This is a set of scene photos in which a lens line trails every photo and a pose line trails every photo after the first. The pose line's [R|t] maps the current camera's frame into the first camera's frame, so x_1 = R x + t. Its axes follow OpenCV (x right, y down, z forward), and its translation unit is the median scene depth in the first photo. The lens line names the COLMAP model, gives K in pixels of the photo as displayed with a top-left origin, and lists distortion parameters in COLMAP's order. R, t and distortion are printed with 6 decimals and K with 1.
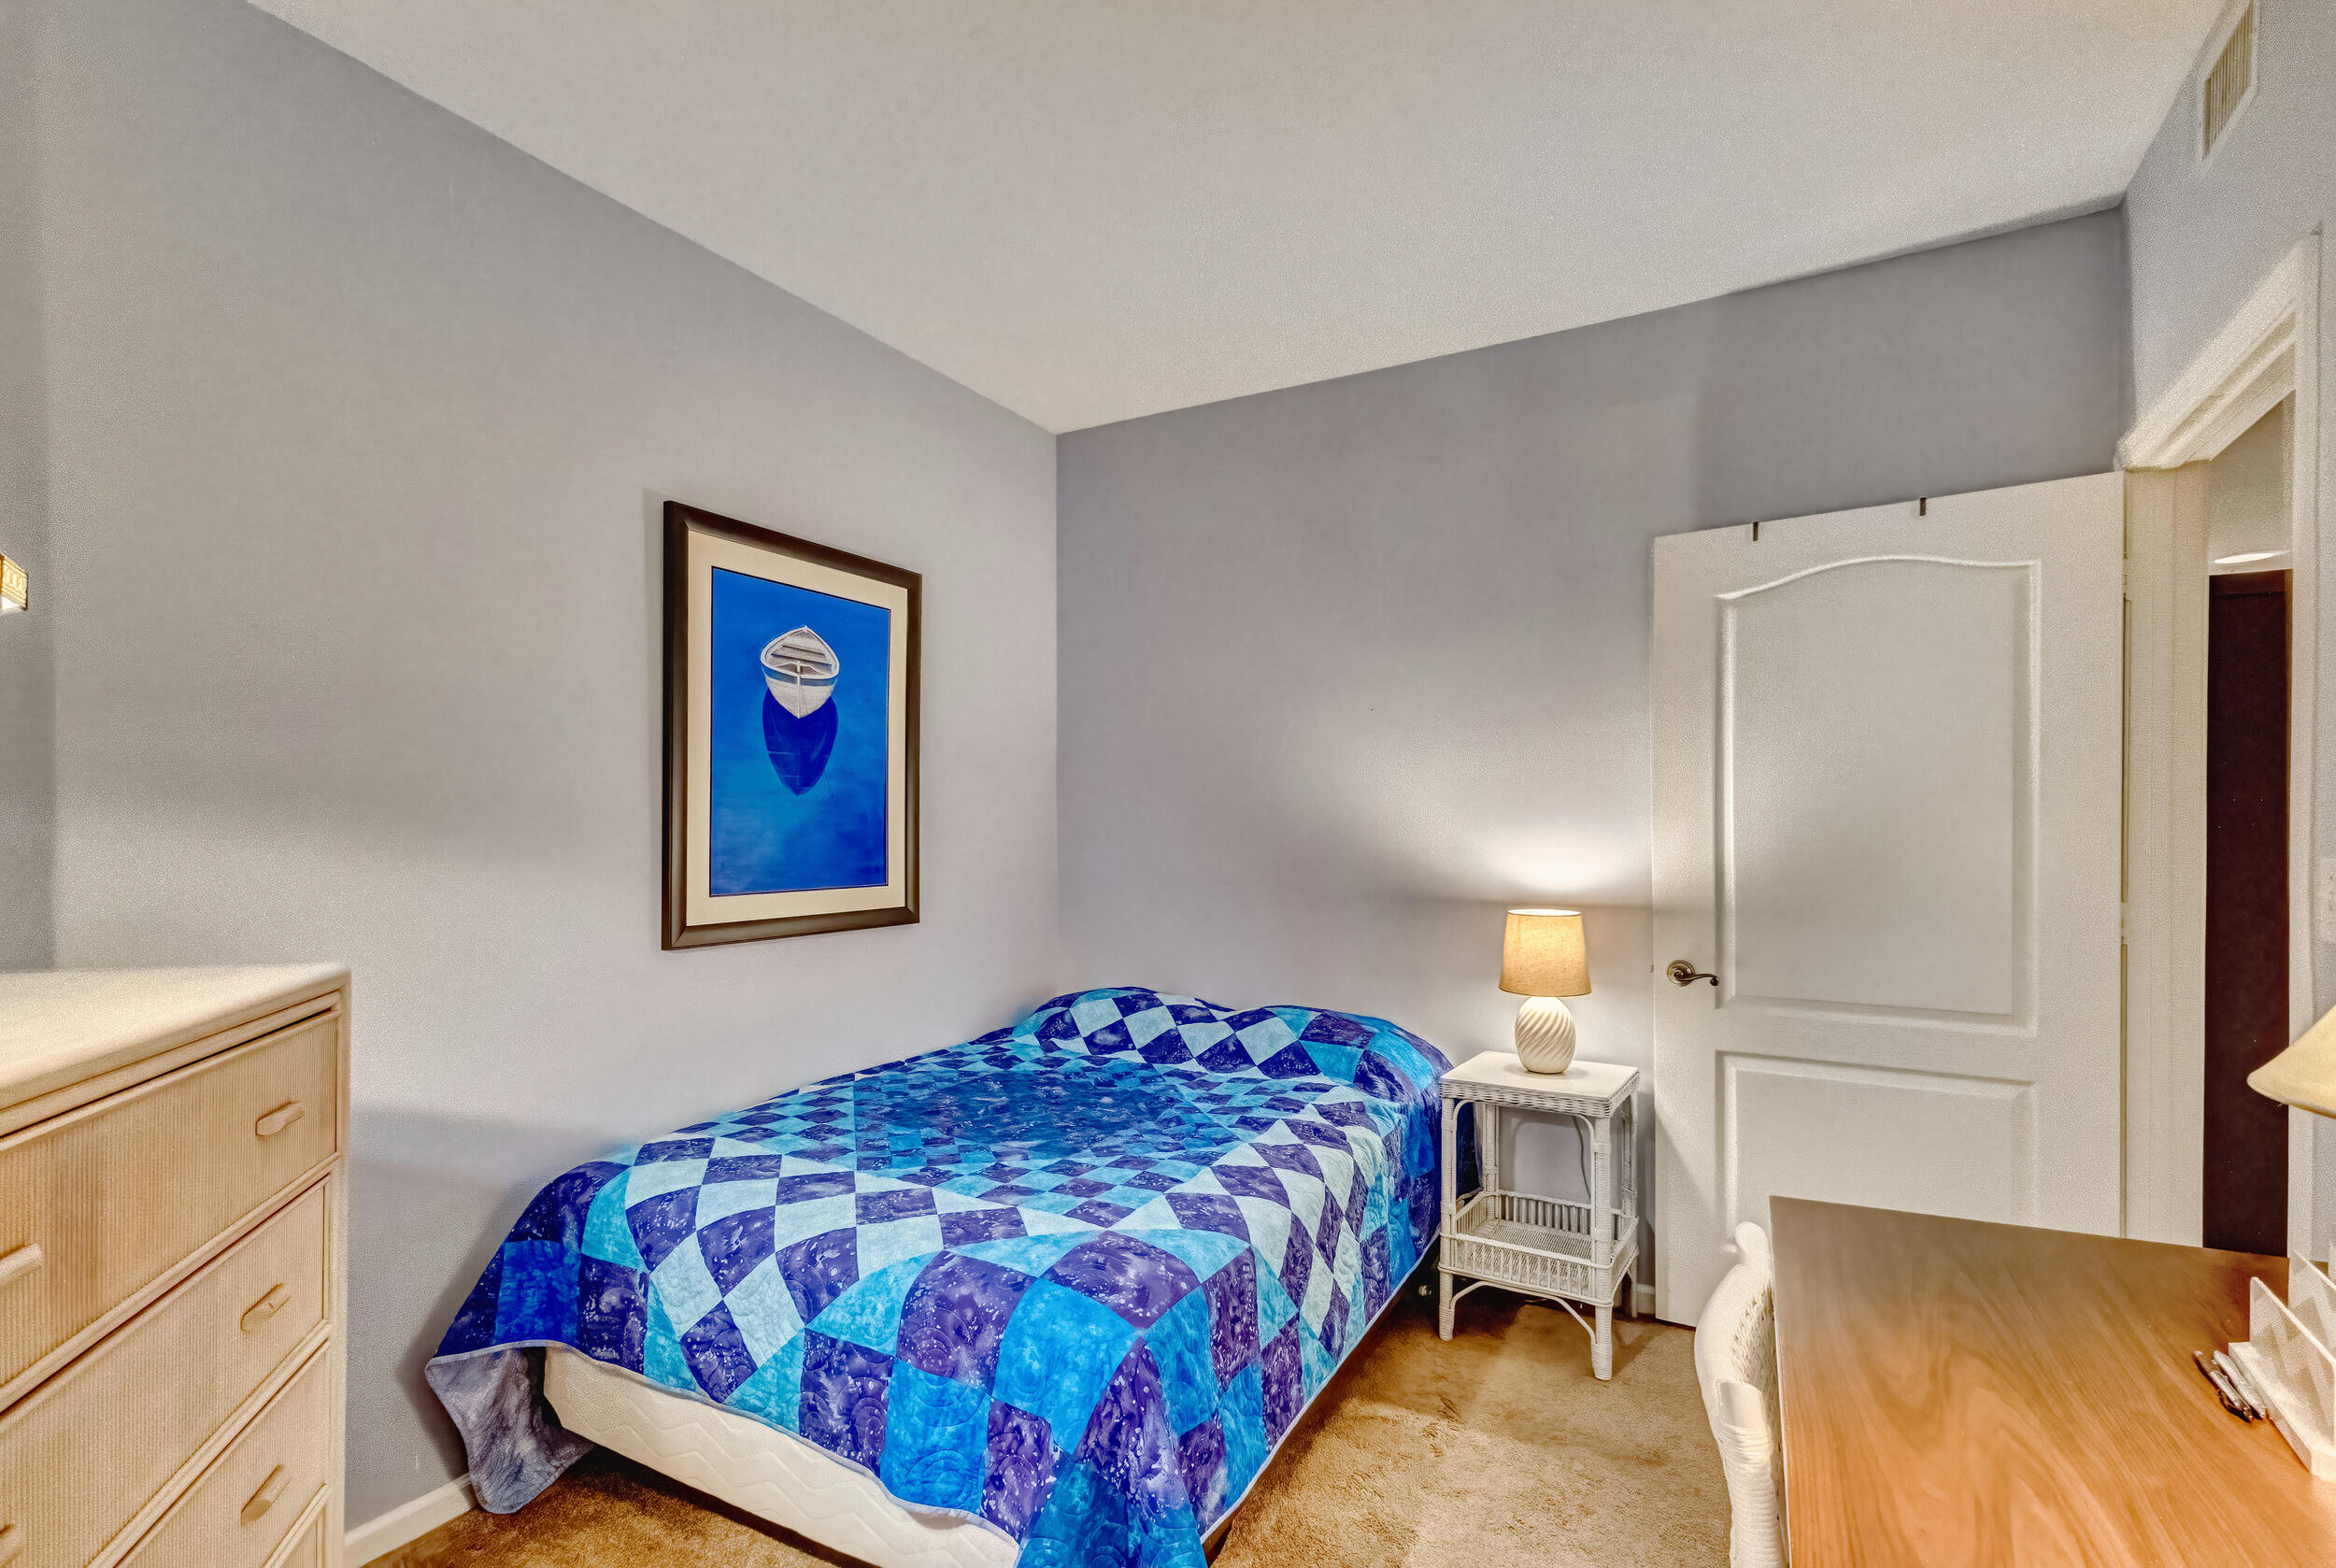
lens RADIAL K [[1092.9, 0, 1167.9], [0, 1092.9, 834.5], [0, 0, 1]] dist [0.000772, 0.000022]
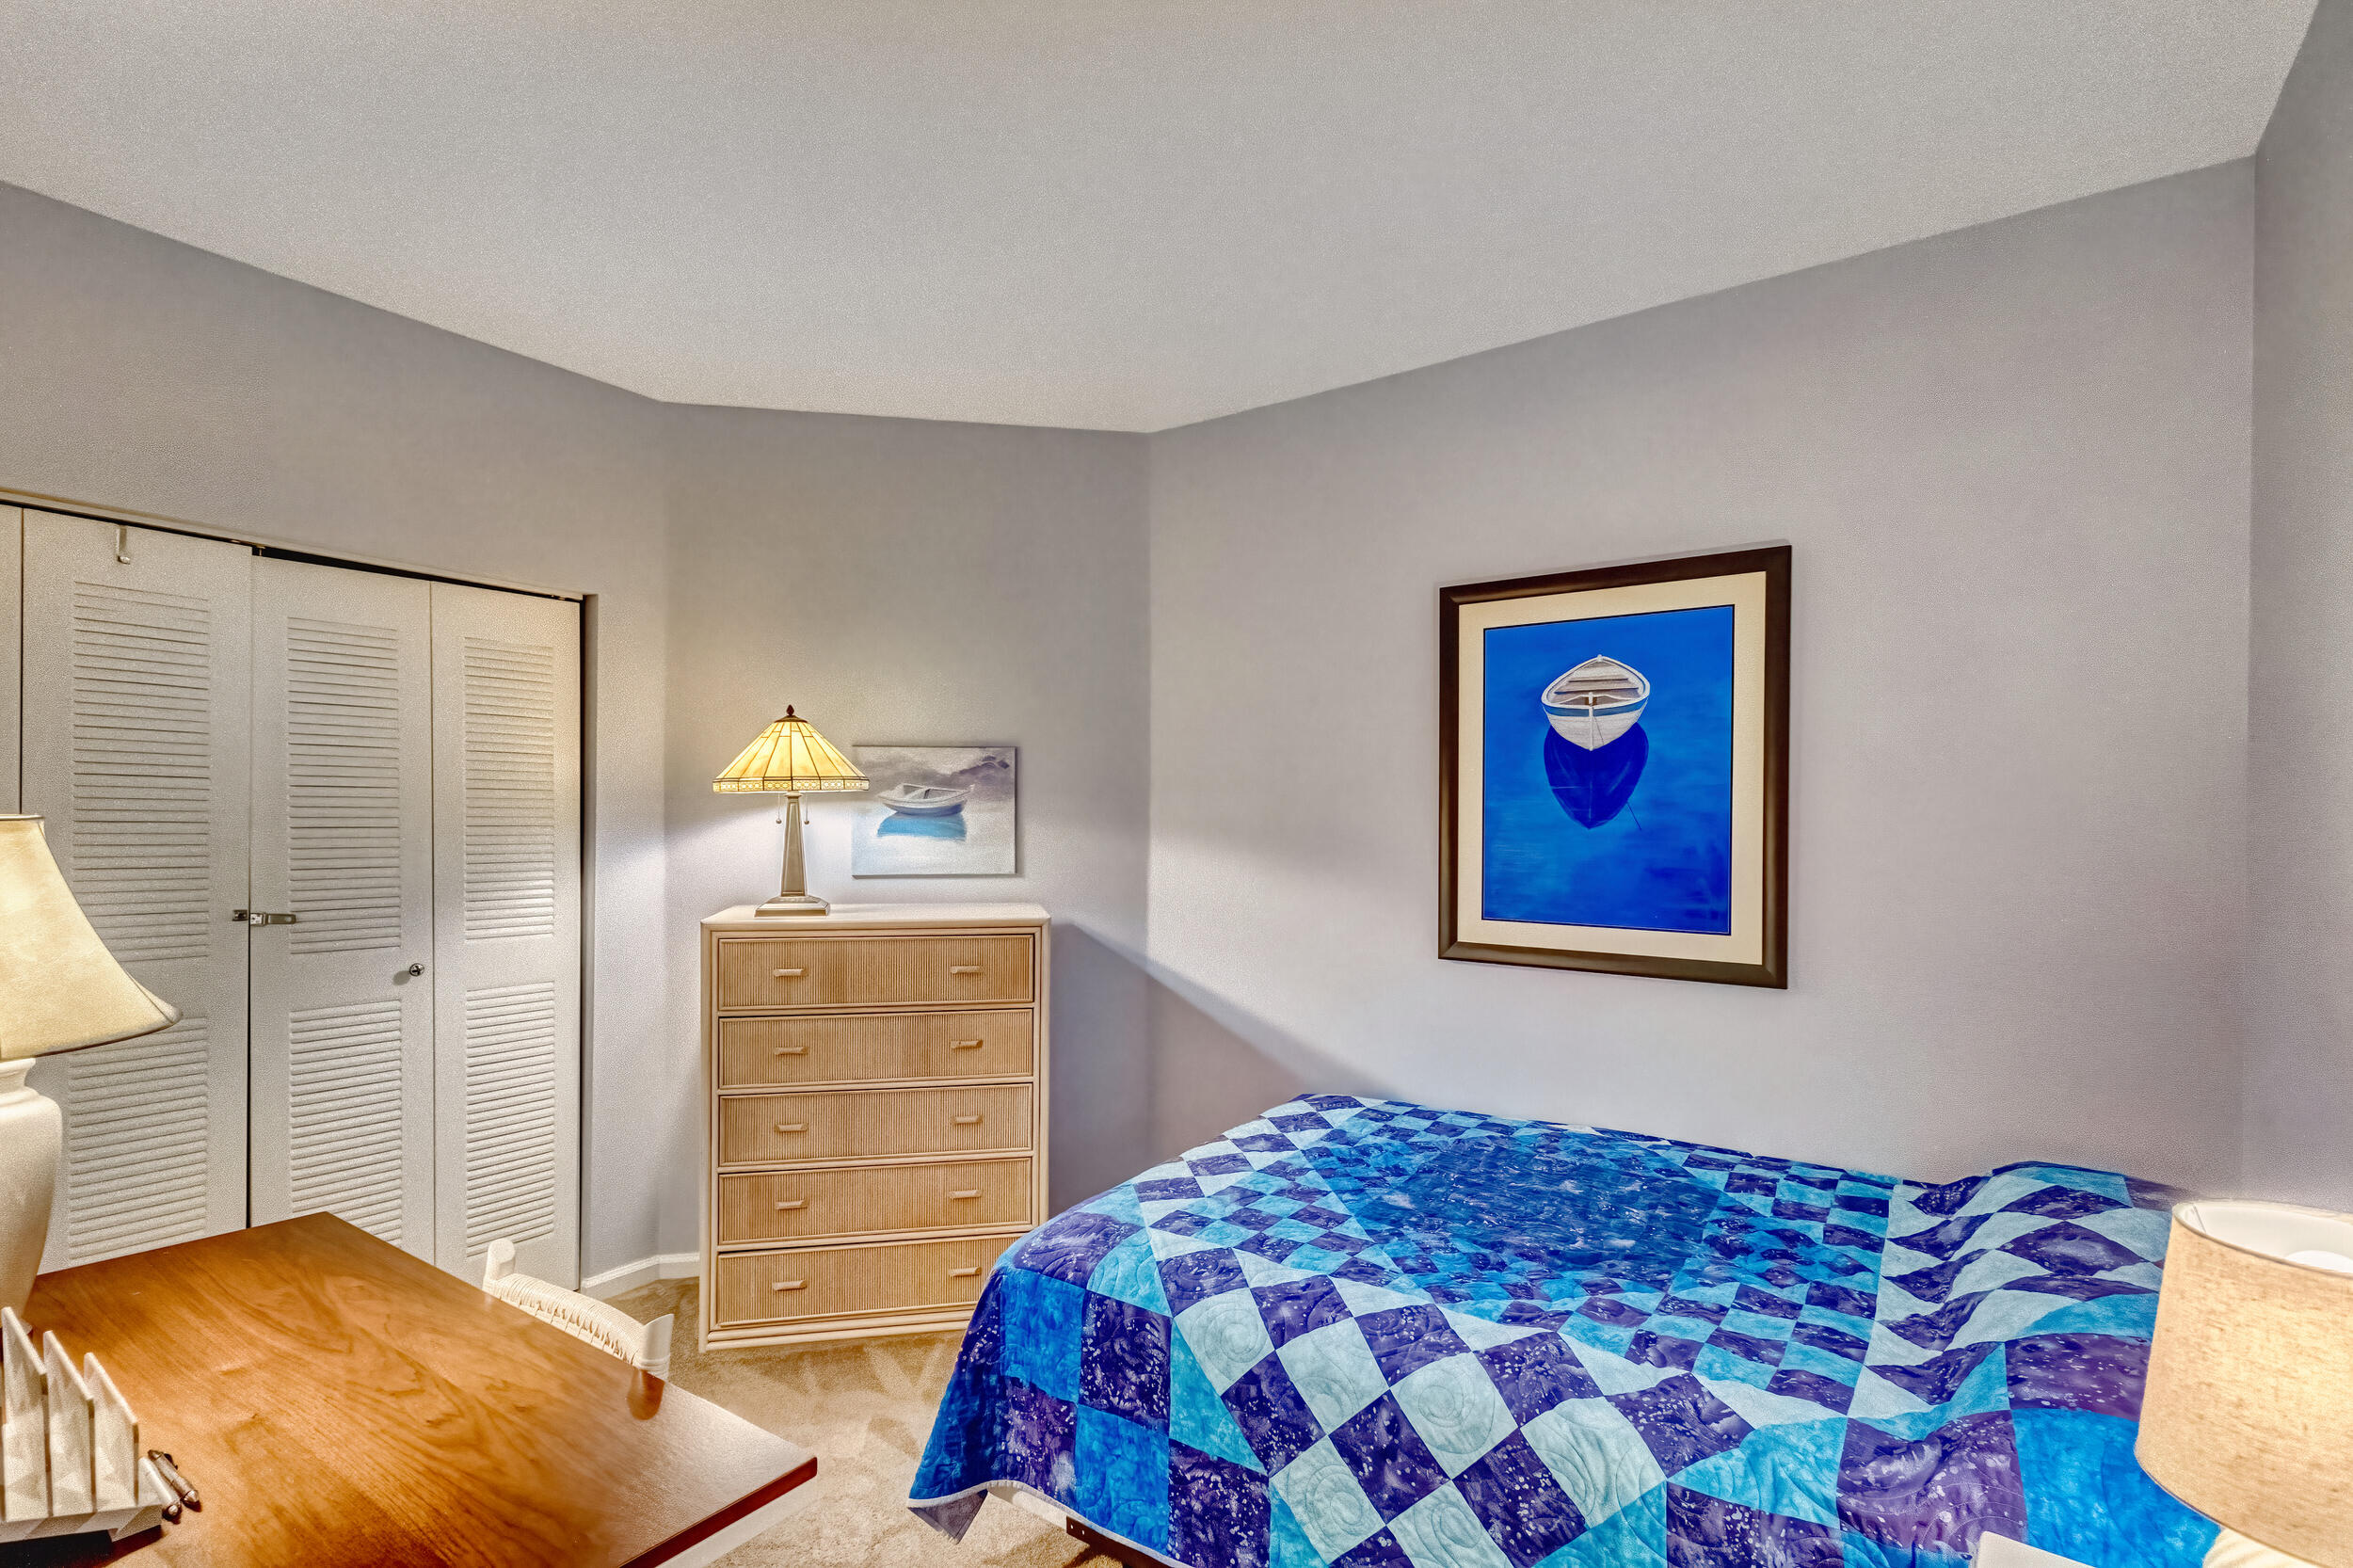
lens RADIAL K [[1098.4, 0, 1176.6], [0, 1098.4, 817.3], [0, 0, 1]] dist [0.012984, -0.000058]
pose [[-0.098355, -0.003243, -0.995146, 0.707747], [-0.019063, 0.999817, -0.001374, -0.039140], [0.994969, 0.018836, -0.098399, 0.750666]]
